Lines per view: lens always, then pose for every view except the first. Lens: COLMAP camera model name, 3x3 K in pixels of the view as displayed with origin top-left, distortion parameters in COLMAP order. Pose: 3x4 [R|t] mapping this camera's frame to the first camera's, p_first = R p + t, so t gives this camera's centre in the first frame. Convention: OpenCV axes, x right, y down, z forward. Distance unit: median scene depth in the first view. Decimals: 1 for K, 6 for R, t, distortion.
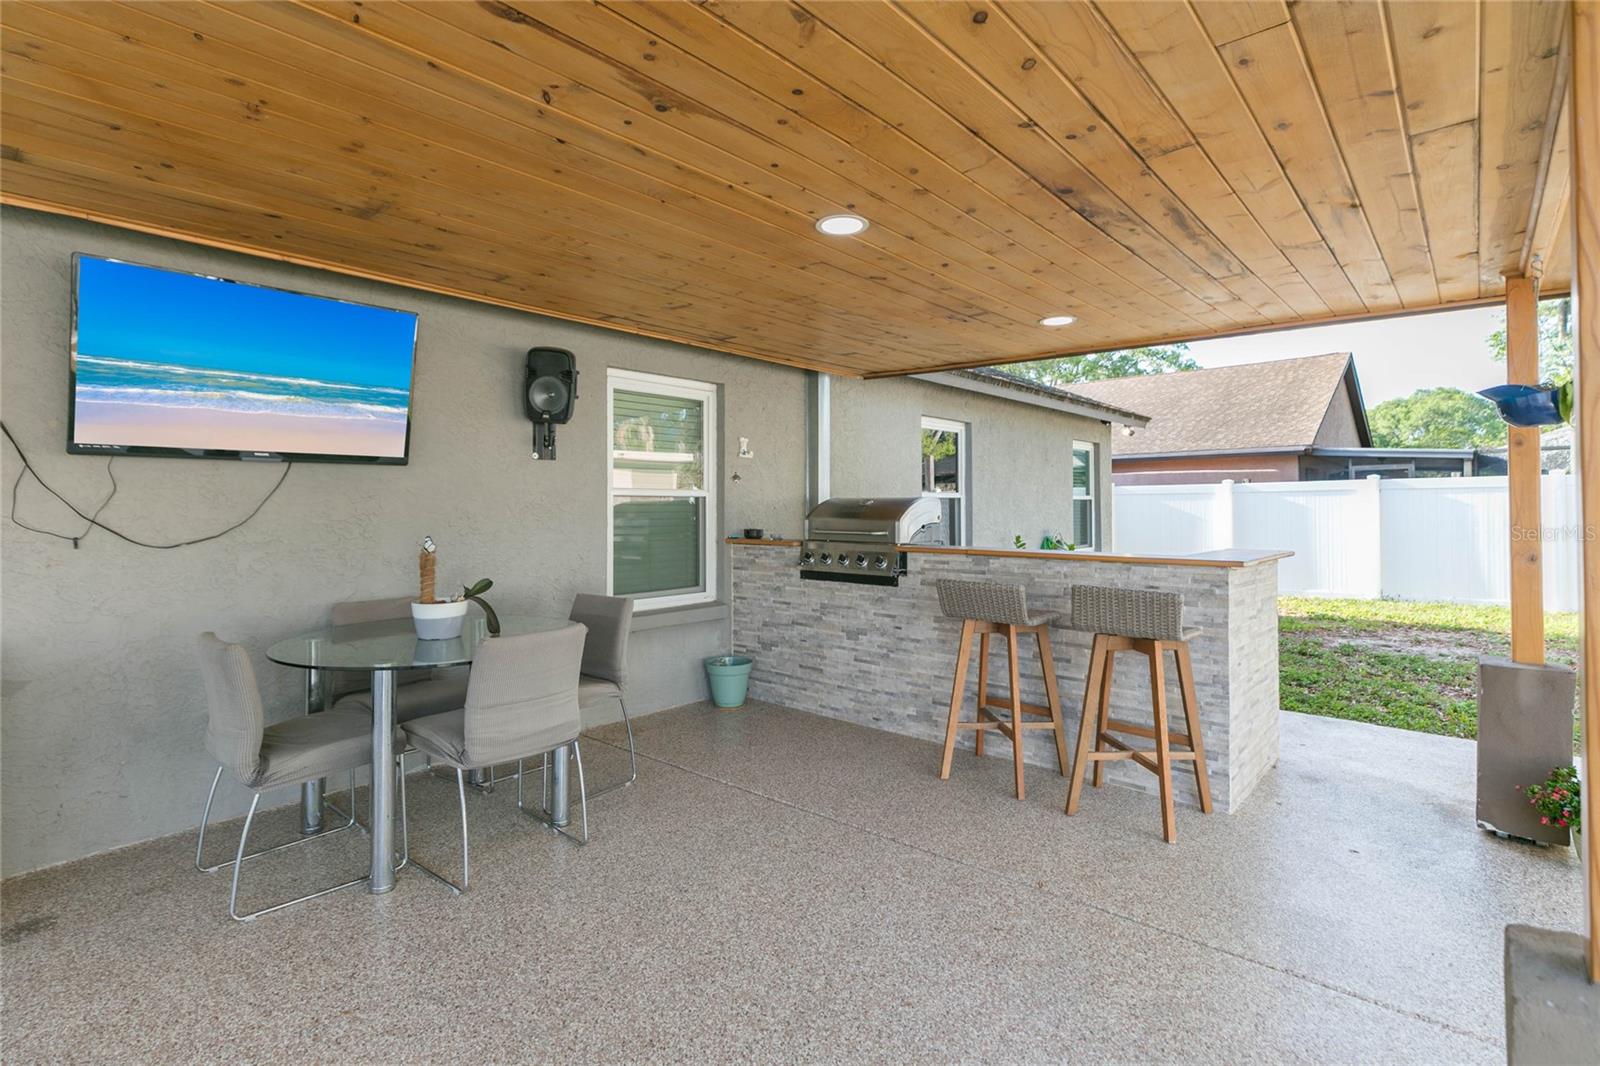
lens RADIAL K [[759.9, 0, 776.6], [0, 759.9, 481.9], [0, 0, 1]] dist [0.002078, 0.000636]
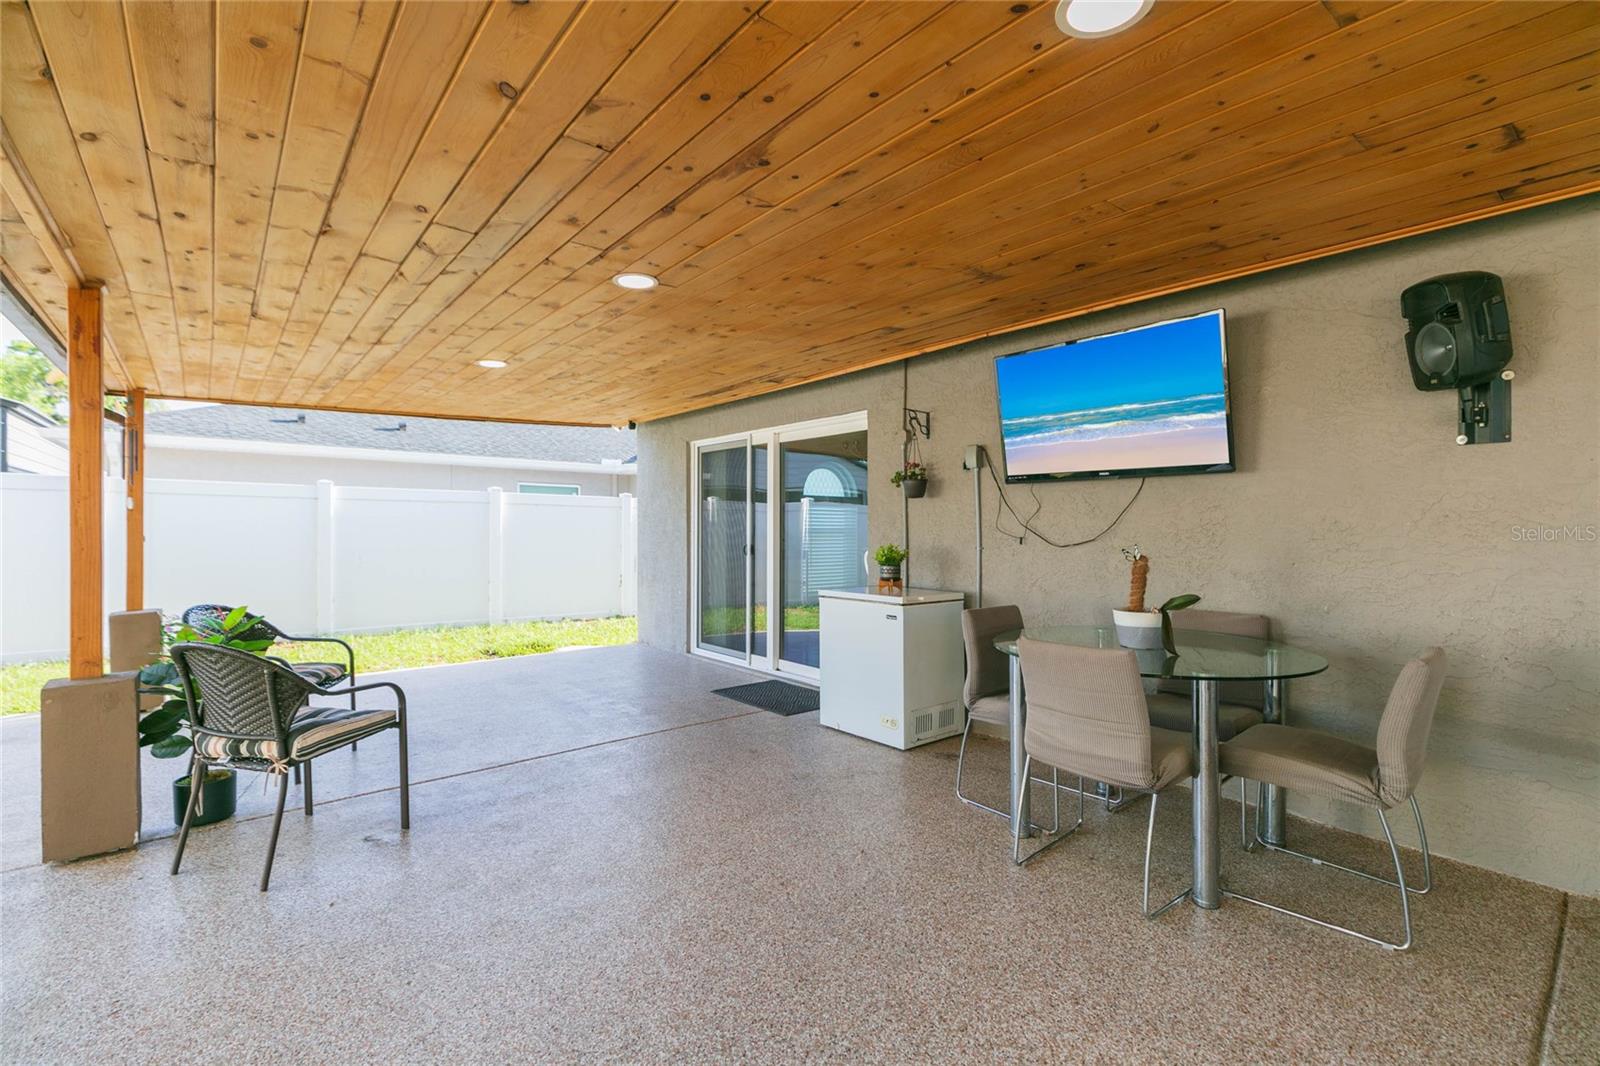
lens RADIAL K [[719.5, 0, 808.2], [0, 719.5, 517.6], [0, 0, 1]] dist [0.002198, 0.000372]
pose [[-0.133182, -0.010650, -0.991034, 0.400132], [0.026909, 0.999535, -0.014358, 0.029236], [0.990726, -0.028580, -0.132833, 0.518806]]
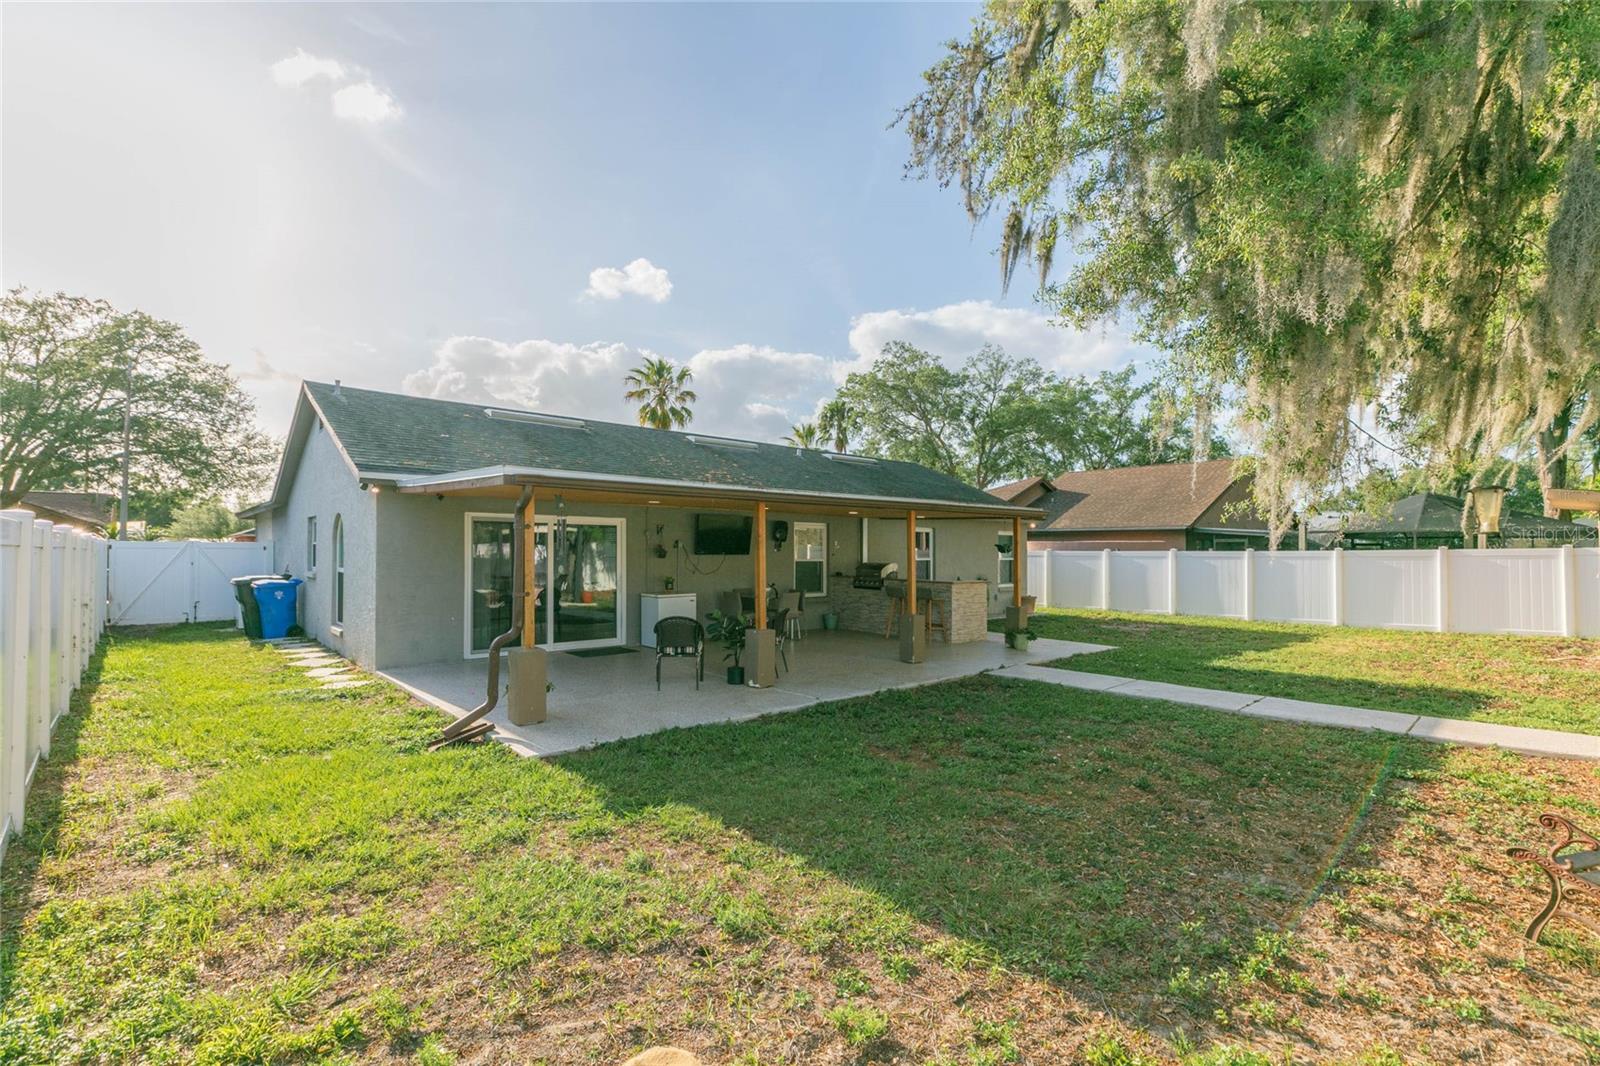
lens RADIAL K [[716.7, 0, 805.2], [0, 716.7, 530.3], [0, 0, 1]] dist [0.004243, 0.000530]
pose [[0.995447, 0.011763, -0.094584, 0.128636], [-0.011287, 0.999921, 0.005571, -0.147324], [0.094642, -0.004478, 0.995501, -2.316331]]
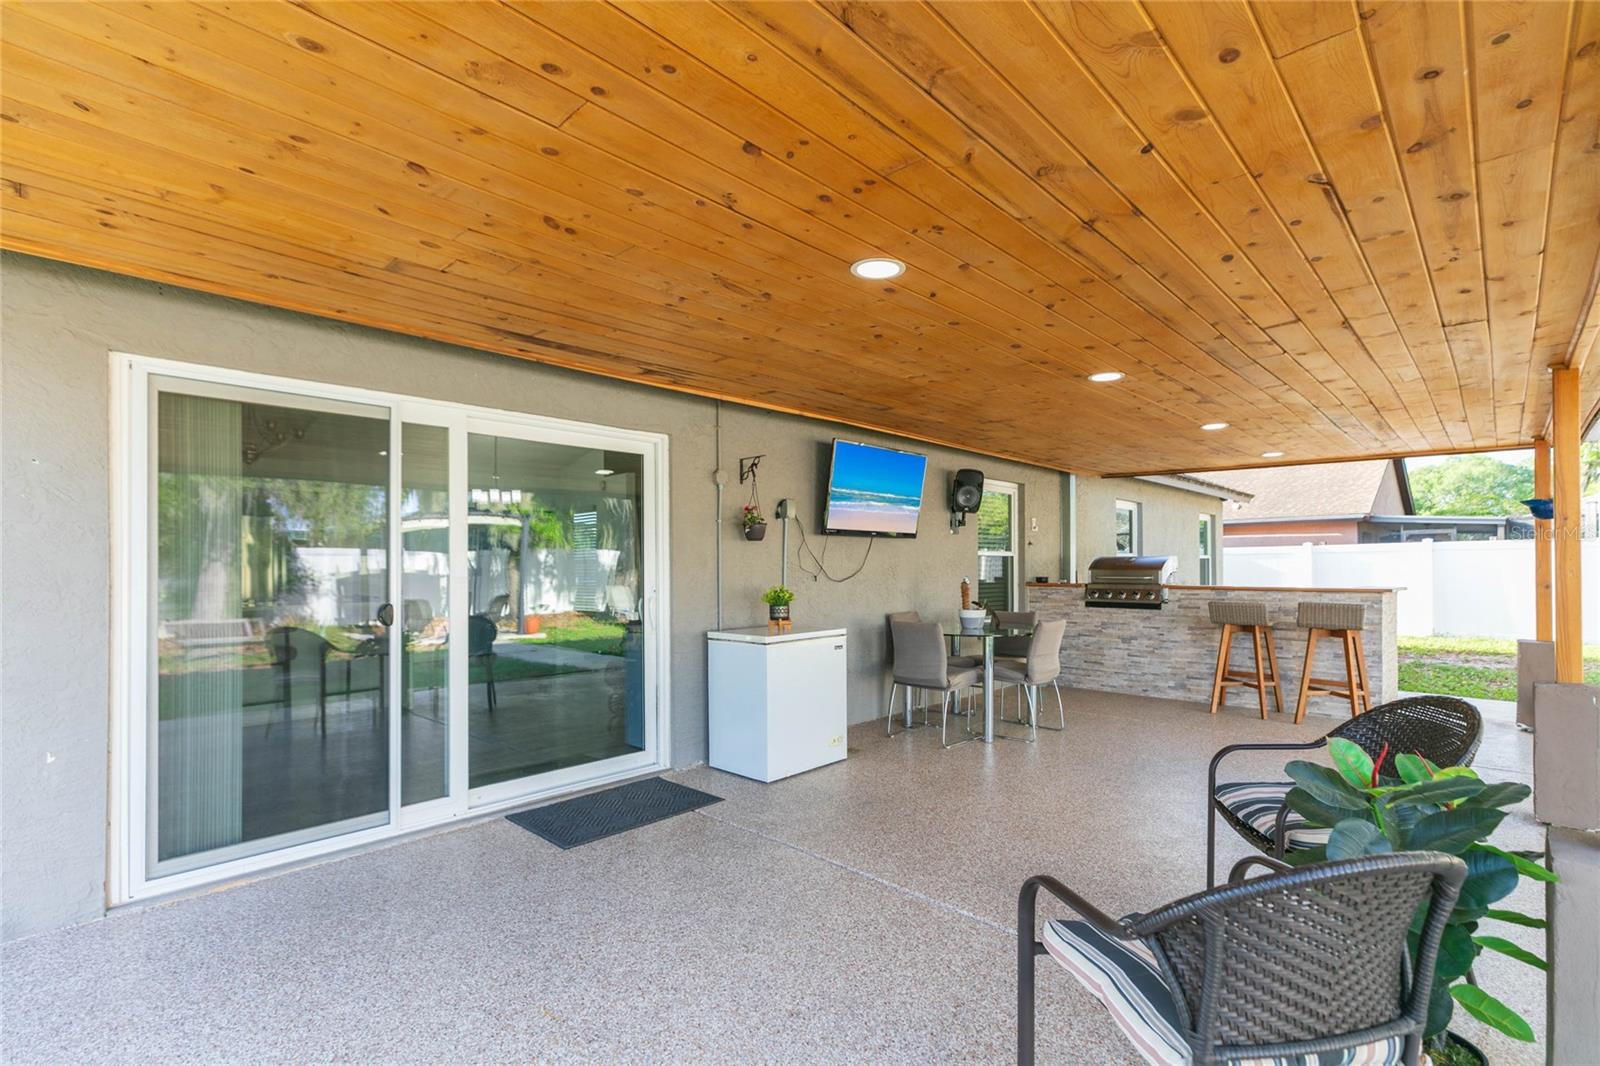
lens RADIAL K [[727.5, 0, 810.4], [0, 727.5, 553.0], [0, 0, 1]] dist [-0.000121, -0.000335]
pose [[0.999832, -0.001024, -0.018317, -0.613907], [0.001268, 0.999911, 0.013316, -0.009236], [0.018301, -0.013337, 0.999744, -0.639942]]
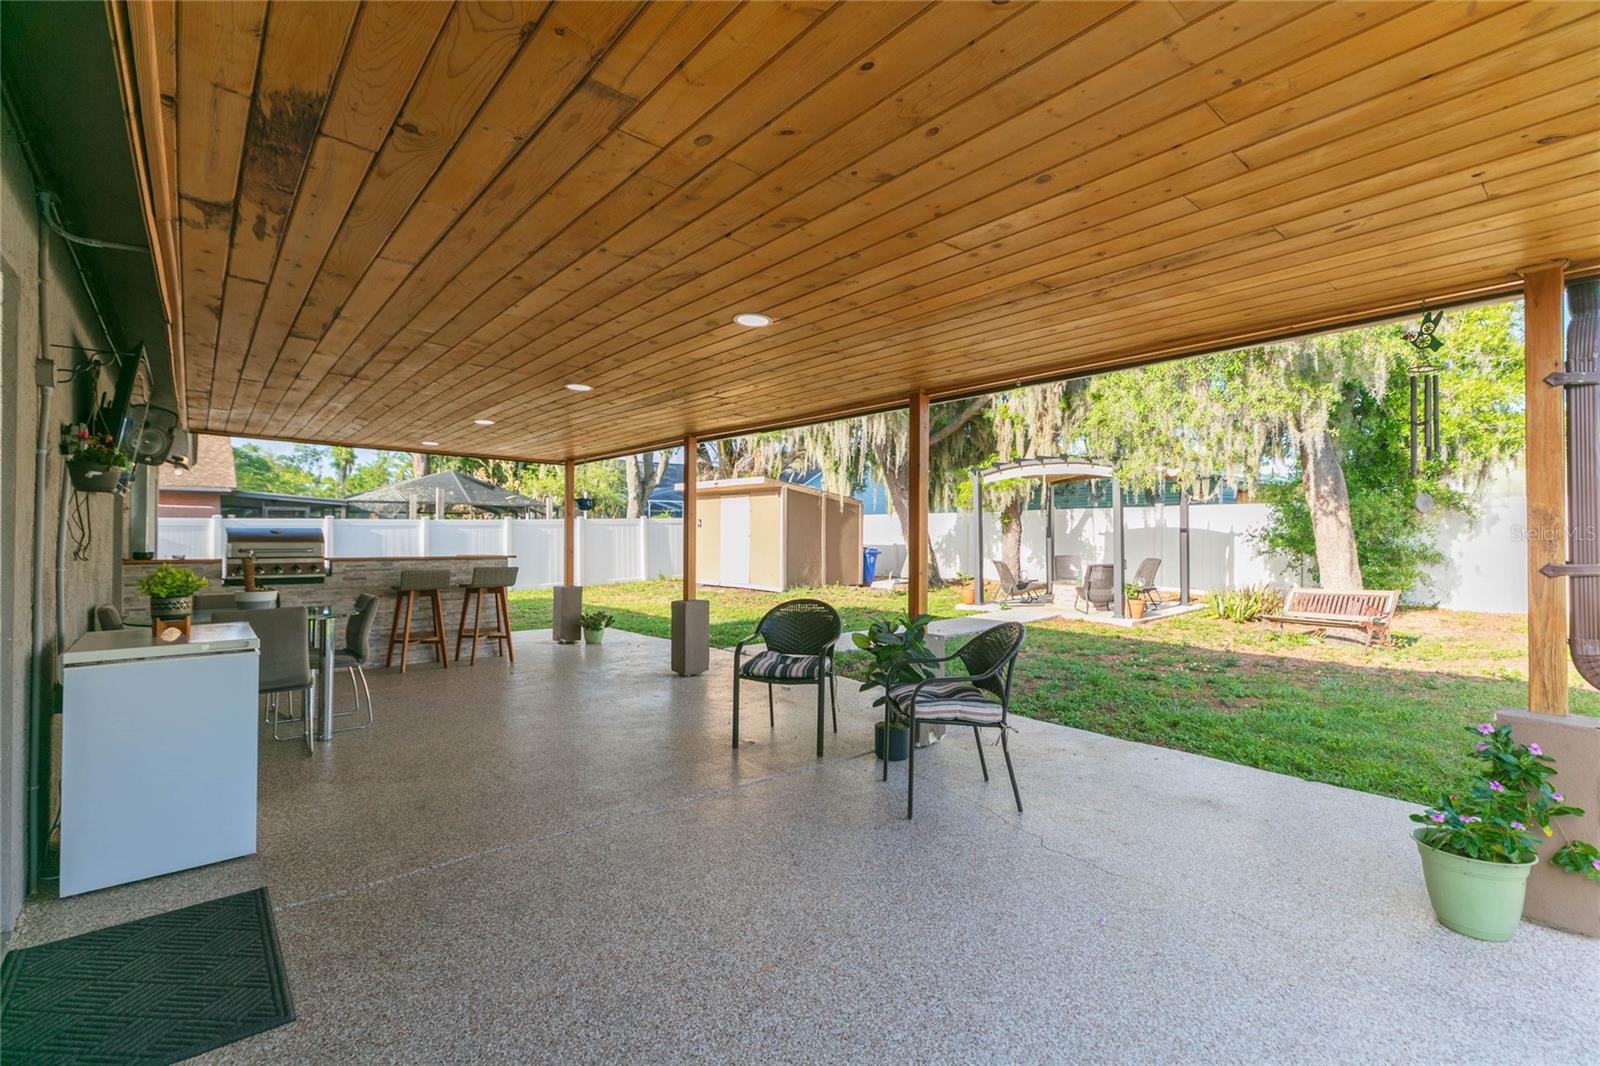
lens RADIAL K [[725.3, 0, 804.1], [0, 725.3, 524.0], [0, 0, 1]] dist [0.002497, 0.000254]
pose [[0.125809, 0.020531, 0.991842, -1.330067], [-0.030605, 0.999390, -0.016805, 0.006467], [-0.991582, -0.028241, 0.126361, -0.222409]]
